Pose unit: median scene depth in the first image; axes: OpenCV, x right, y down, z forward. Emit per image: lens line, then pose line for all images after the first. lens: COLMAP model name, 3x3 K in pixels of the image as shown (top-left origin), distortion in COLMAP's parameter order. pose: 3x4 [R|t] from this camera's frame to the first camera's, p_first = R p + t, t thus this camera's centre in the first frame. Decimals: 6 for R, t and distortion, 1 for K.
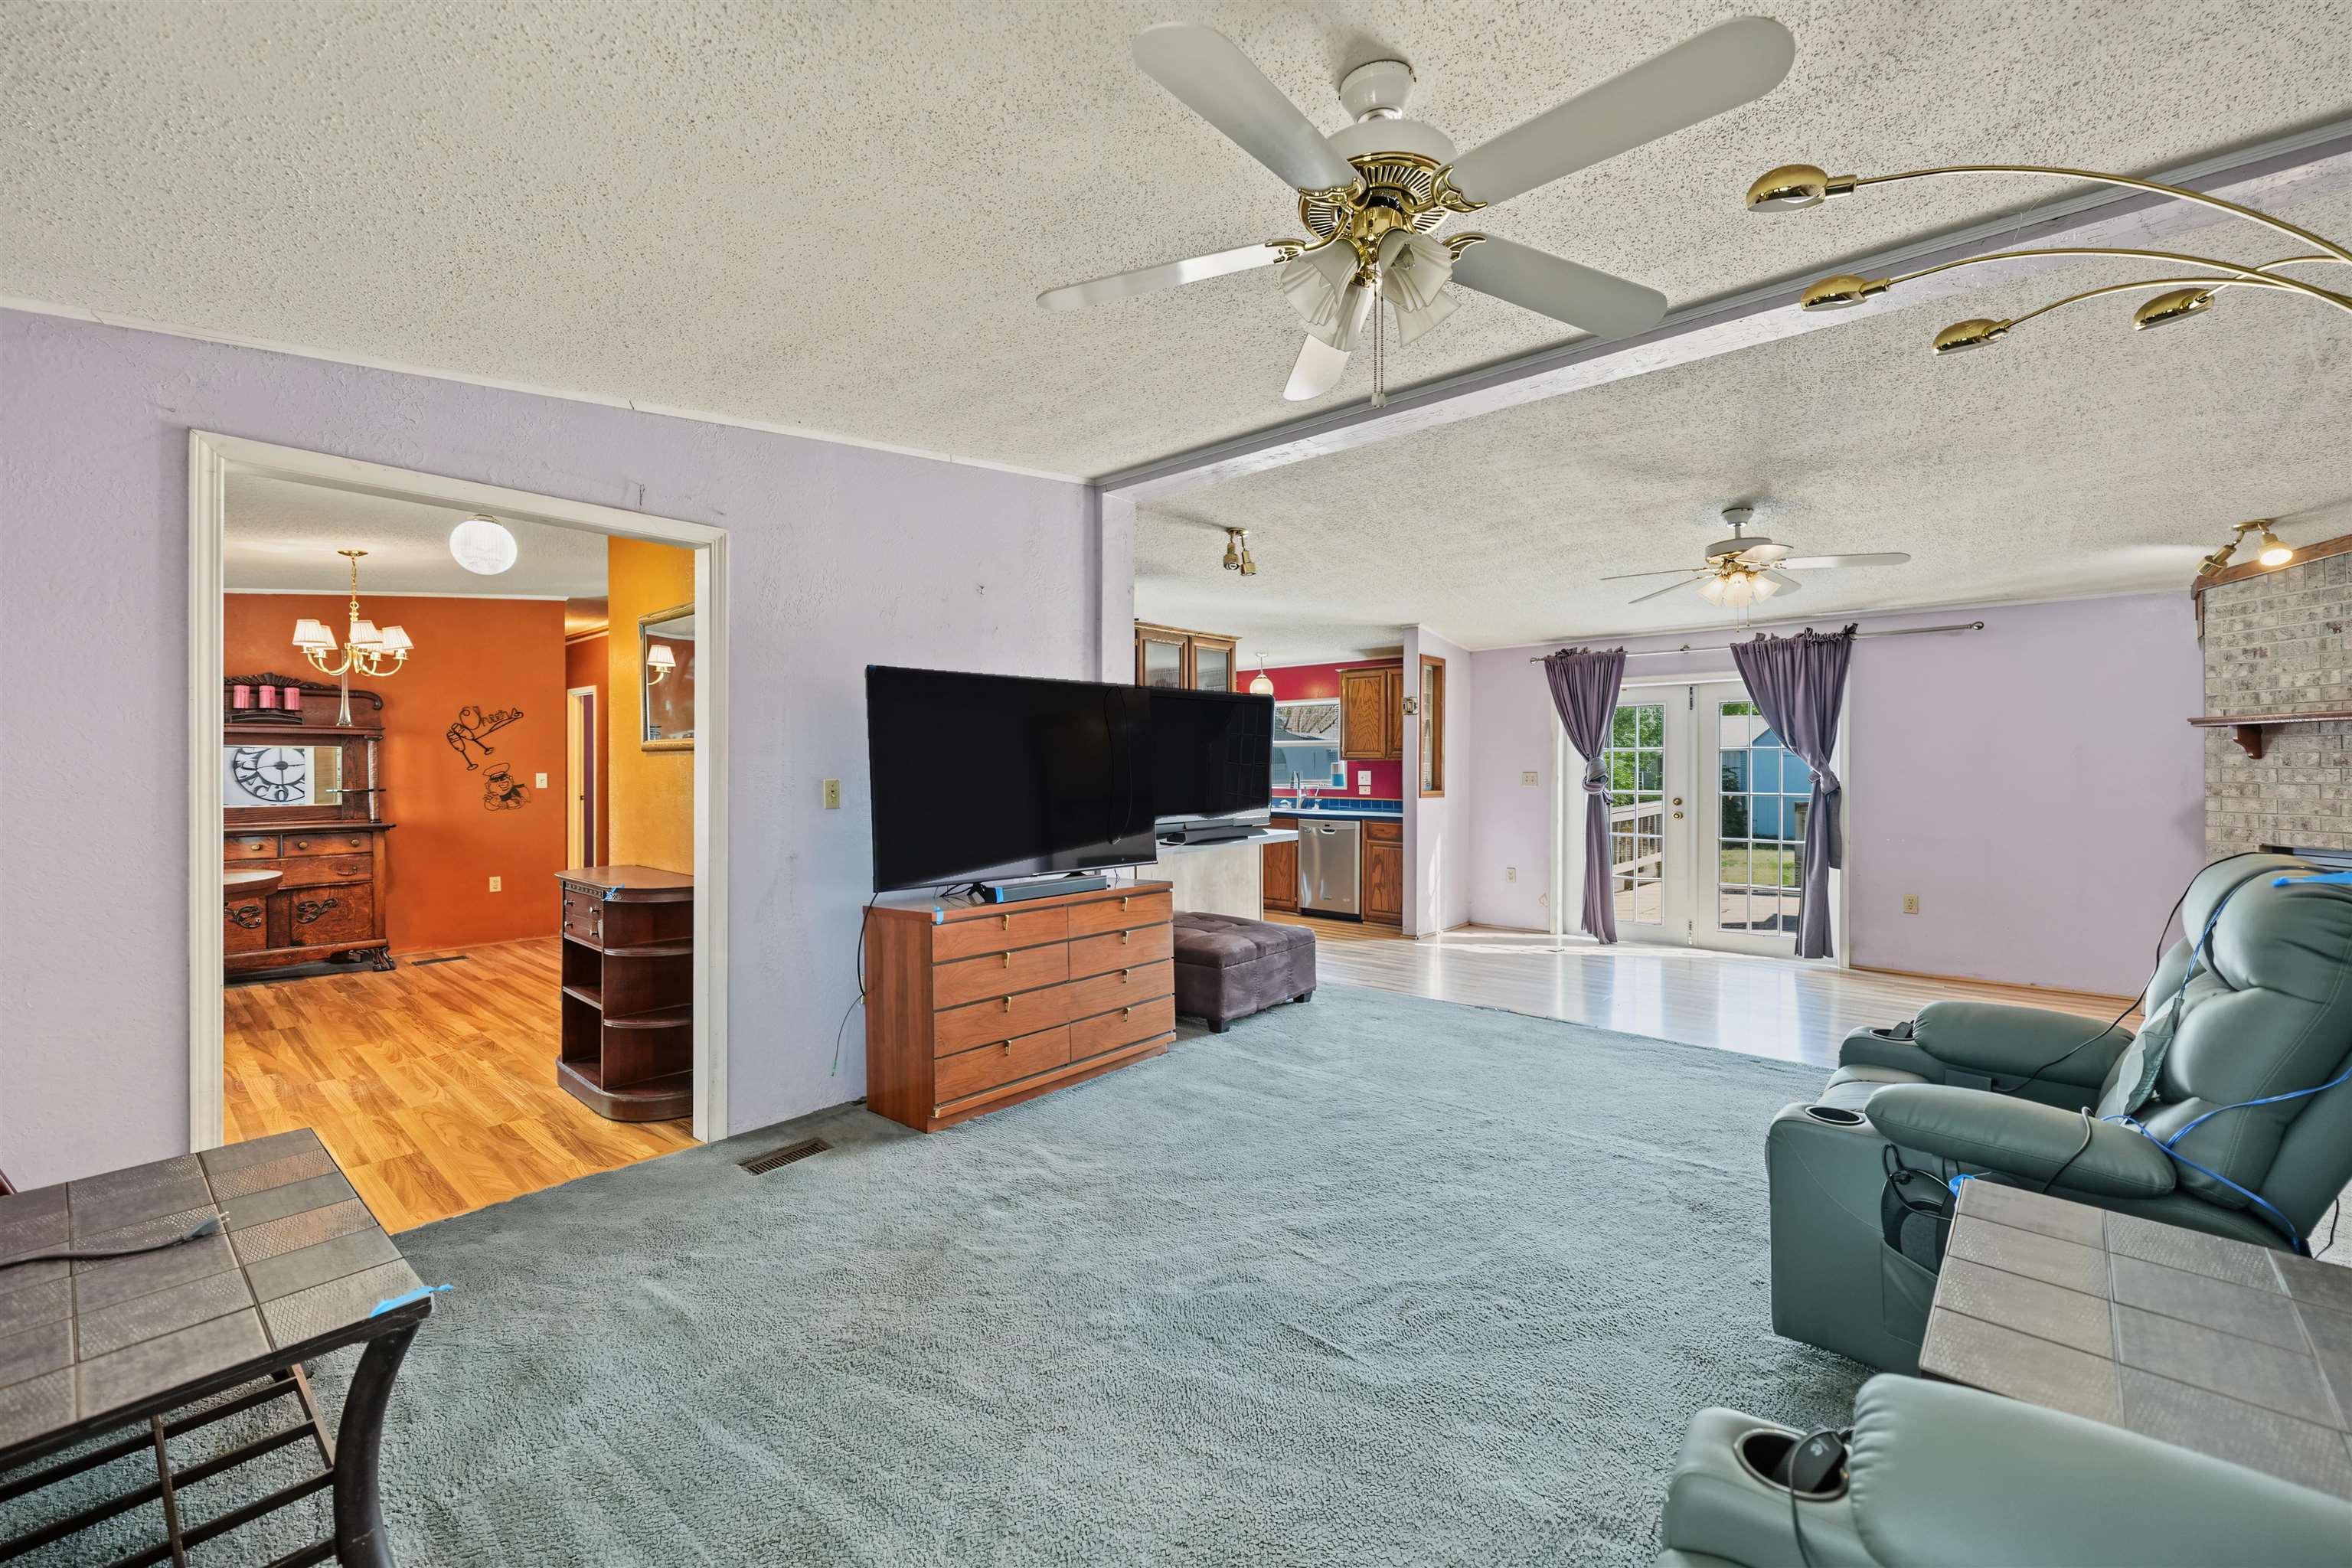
lens RADIAL K [[953.0, 0, 1181.0], [0, 953.0, 773.0], [0, 0, 1]] dist [-0.003345, -0.001025]
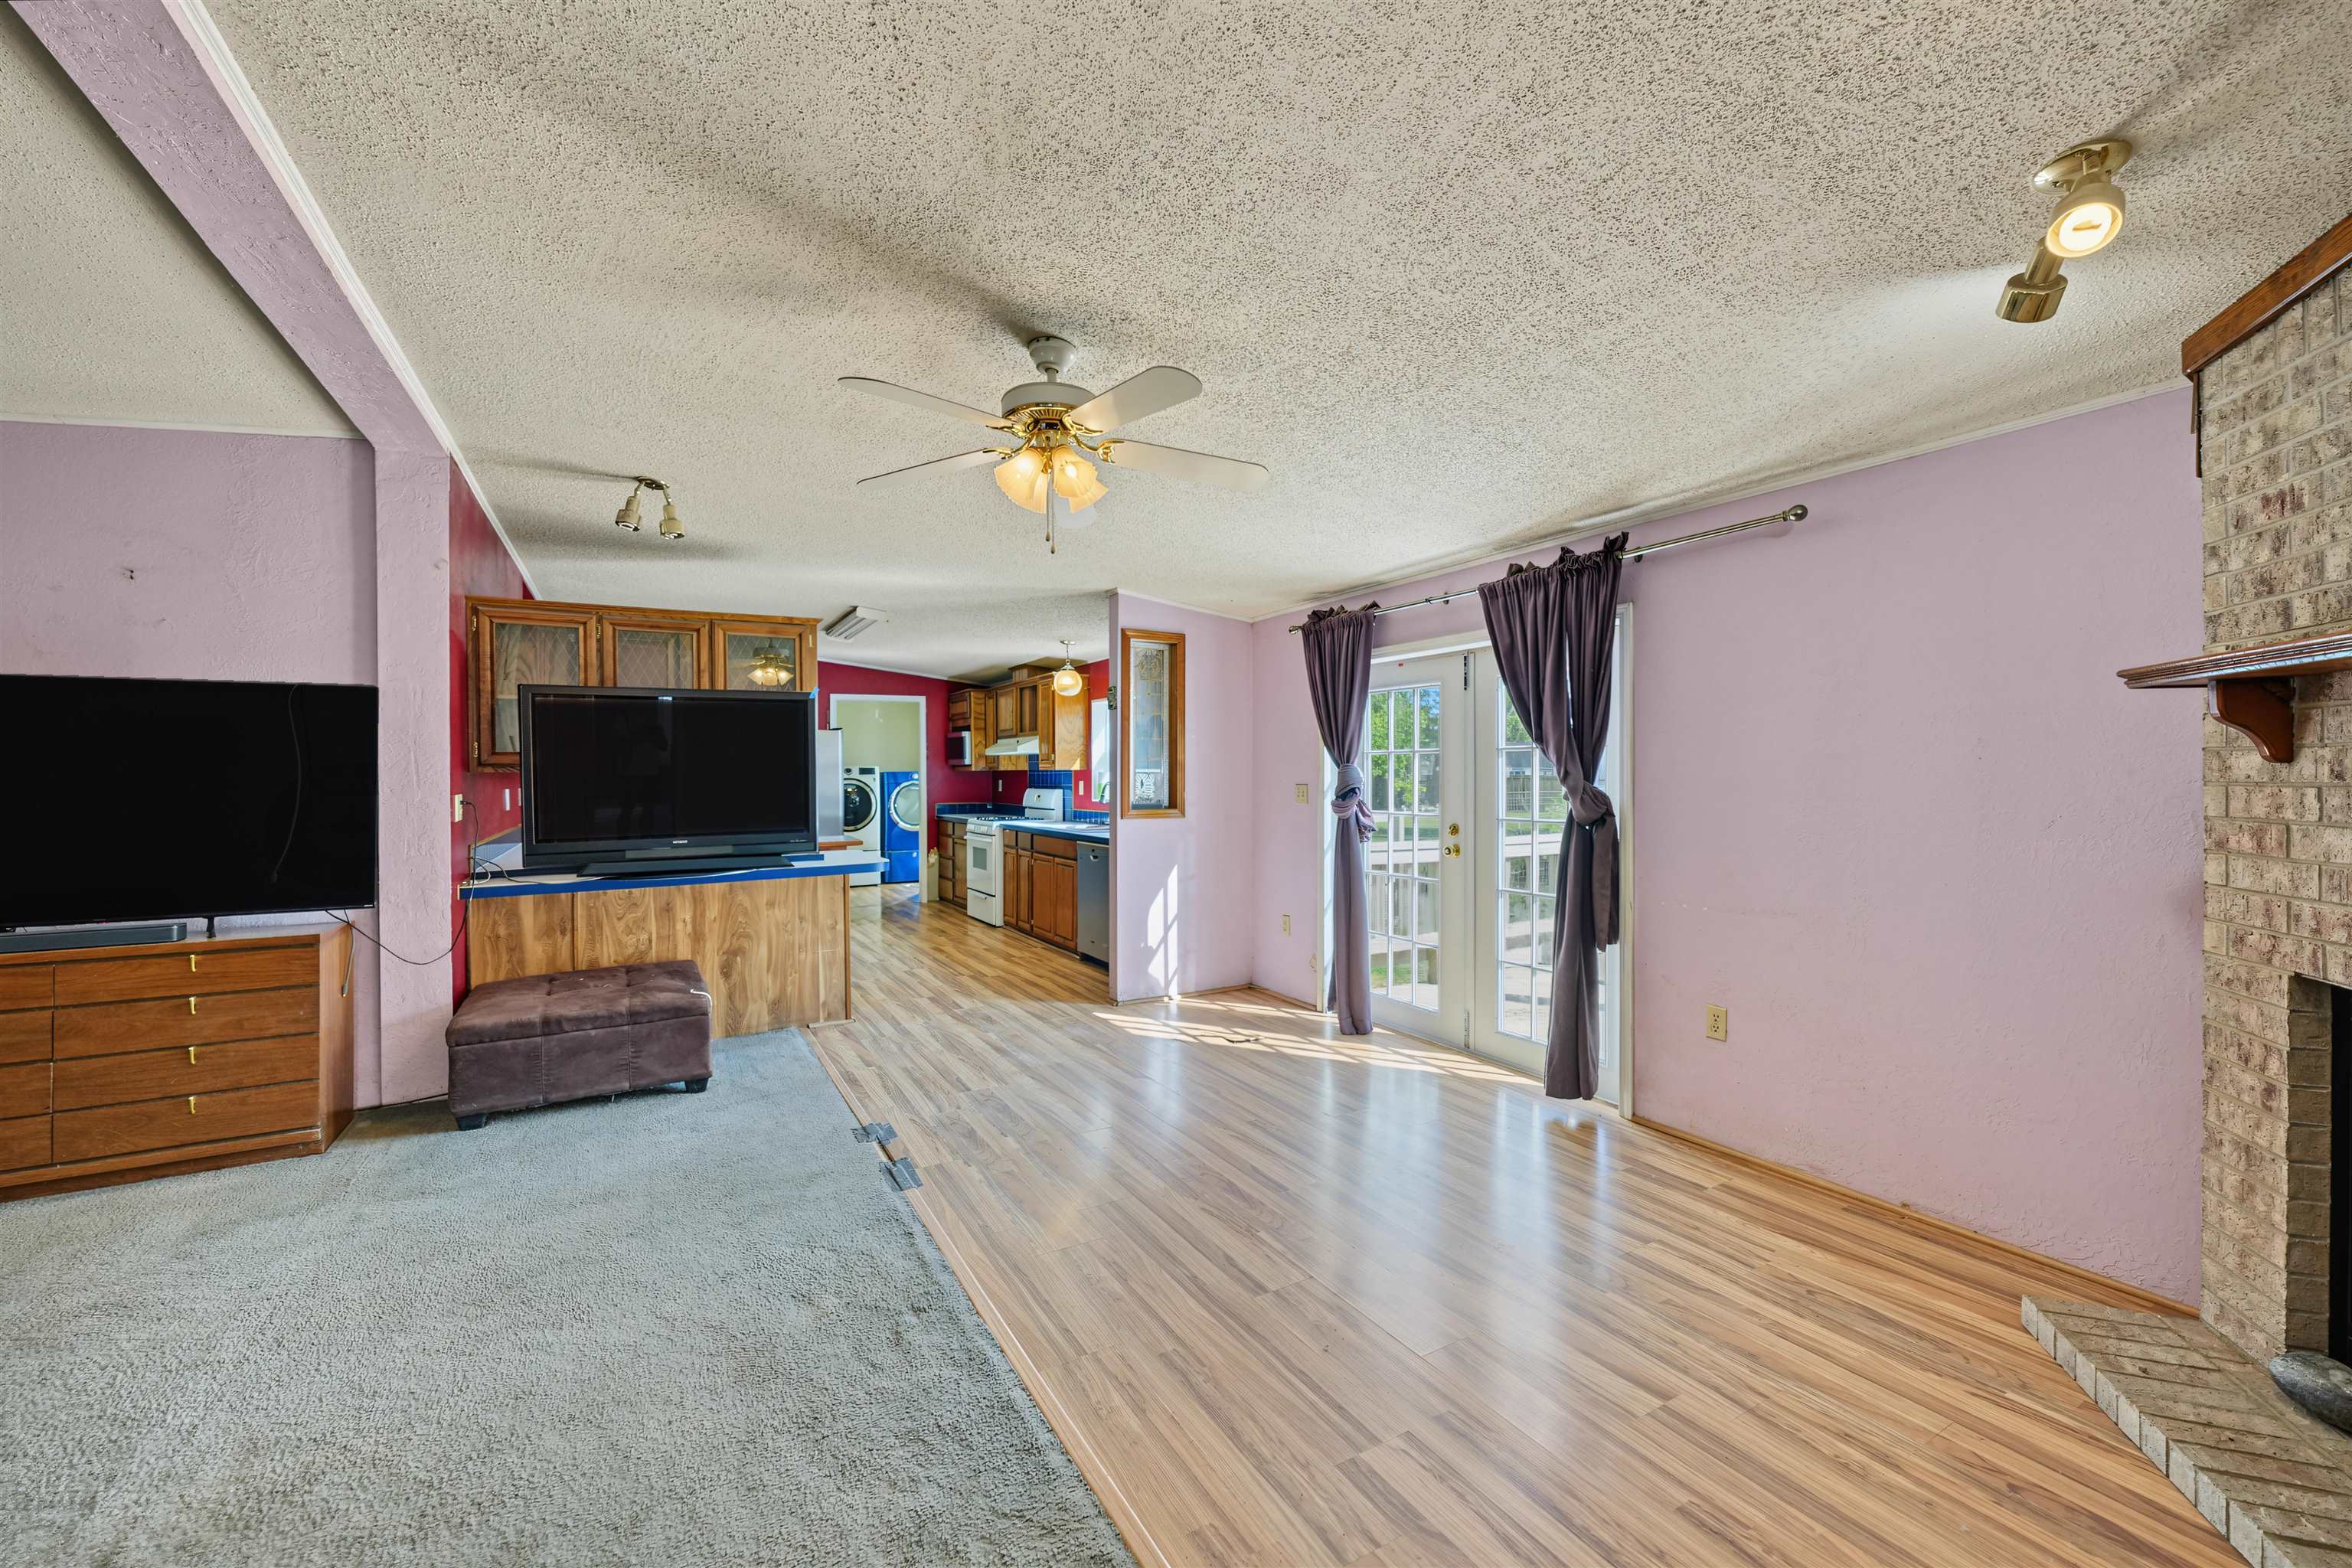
lens RADIAL K [[953.0, 0, 1184.2], [0, 953.0, 783.6], [0, 0, 1]] dist [-0.003345, -0.001025]
pose [[0.943197, -0.001028, -0.332233, 0.801640], [0.003082, 0.999979, 0.005656, -0.009460], [0.332221, -0.006358, 0.943180, 0.446398]]
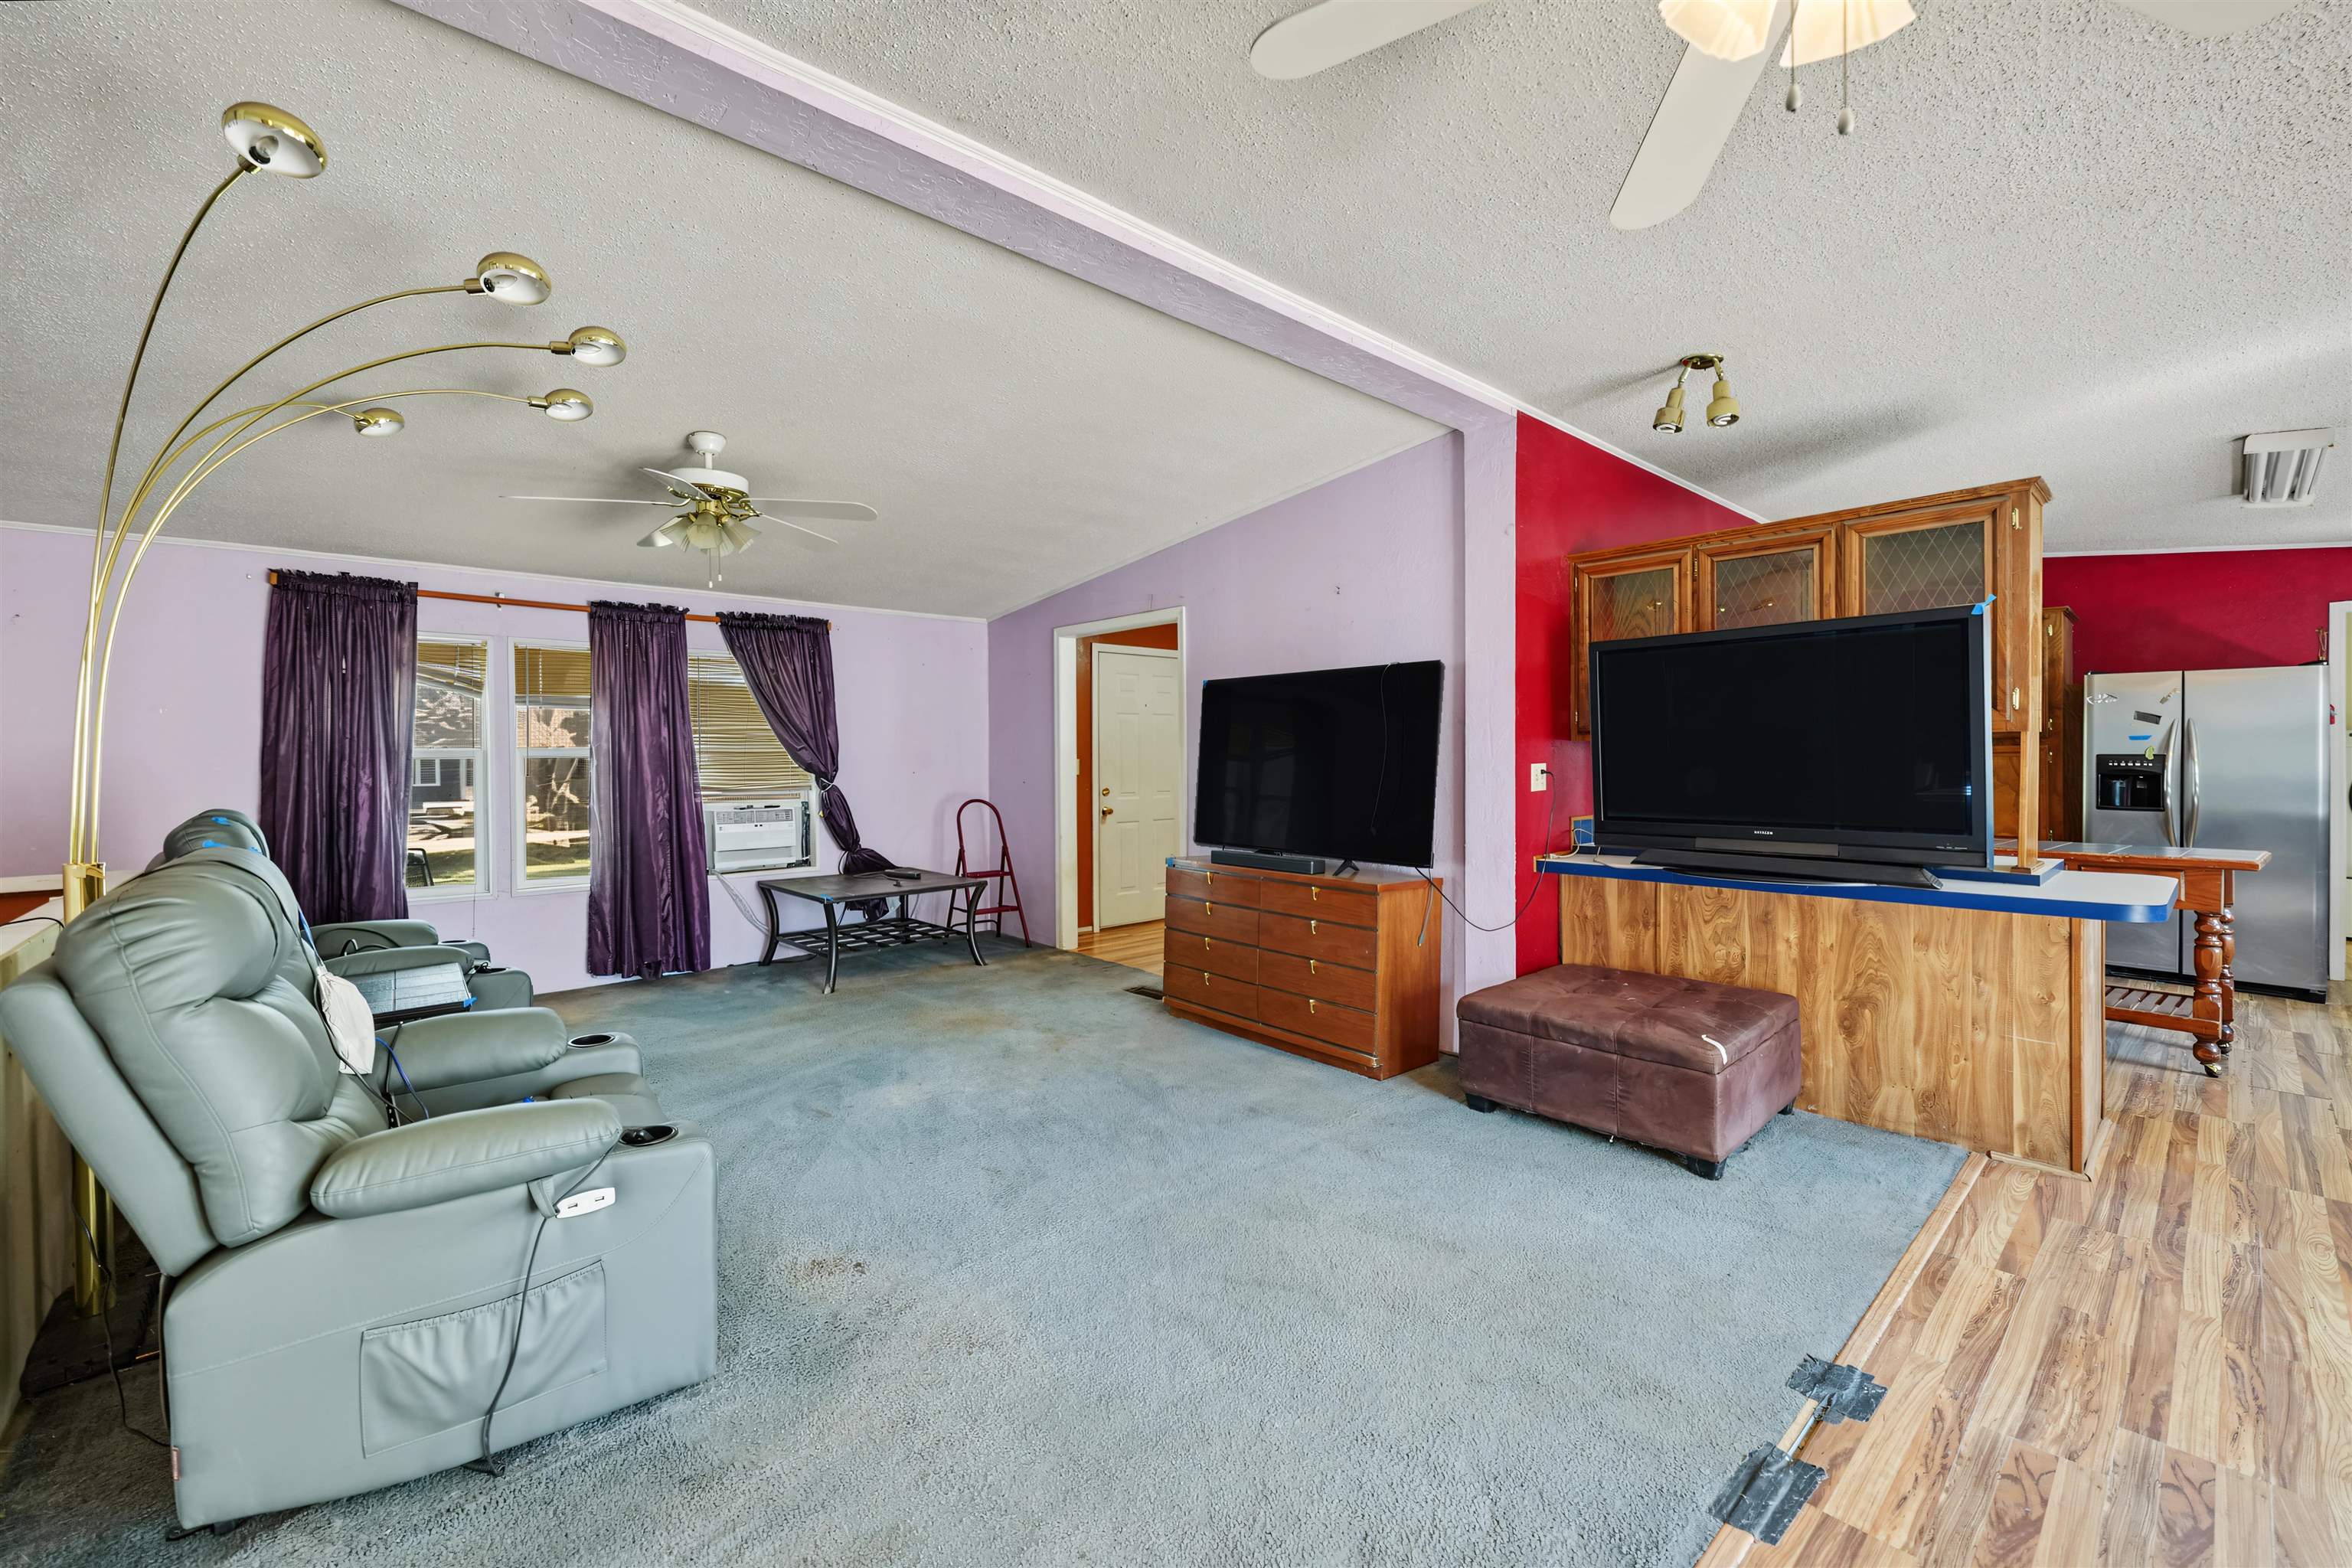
lens RADIAL K [[953.0, 0, 1175.4], [0, 953.0, 763.5], [0, 0, 1]] dist [-0.003345, -0.001025]
pose [[-0.145162, 0.012198, -0.989333, 0.769980], [-0.002066, 0.999918, 0.012632, -0.006824], [0.989406, 0.003878, -0.145125, 0.828911]]
